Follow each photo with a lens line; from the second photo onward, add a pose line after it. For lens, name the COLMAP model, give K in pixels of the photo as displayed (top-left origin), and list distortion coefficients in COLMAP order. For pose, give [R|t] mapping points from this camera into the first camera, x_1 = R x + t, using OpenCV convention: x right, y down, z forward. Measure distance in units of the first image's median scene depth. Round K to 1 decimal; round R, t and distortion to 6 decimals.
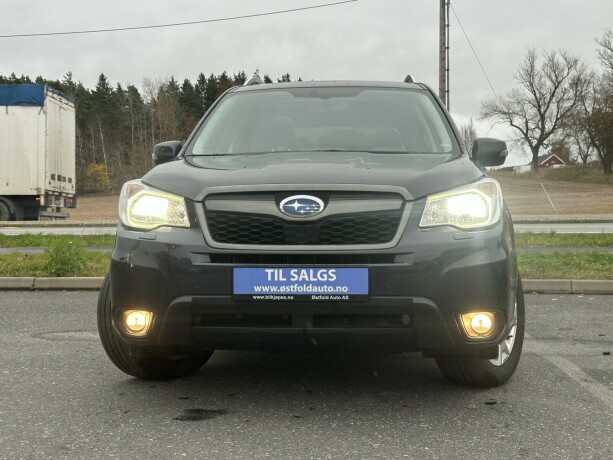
lens RADIAL K [[871.7, 0, 306.5], [0, 871.7, 230.0], [0, 0, 1]] dist [0.088681, -0.019006]
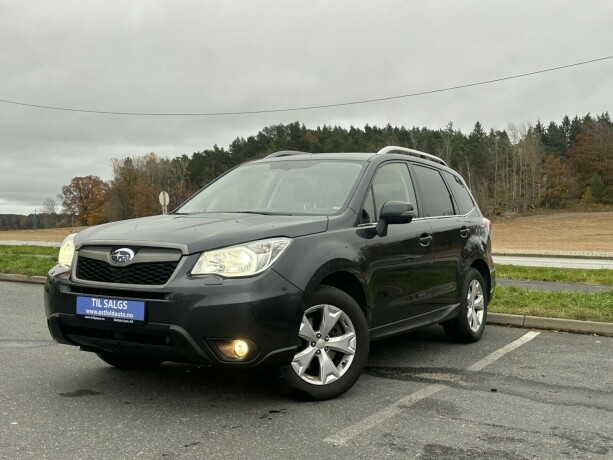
lens RADIAL K [[735.0, 0, 306.5], [0, 735.0, 230.0], [0, 0, 1]] dist [0.105089, -0.015875]
pose [[0.889115, 0.020973, -0.457202, 0.827391], [-0.034131, 0.999206, -0.020539, -0.055649], [0.456409, 0.033867, 0.889126, 0.048513]]
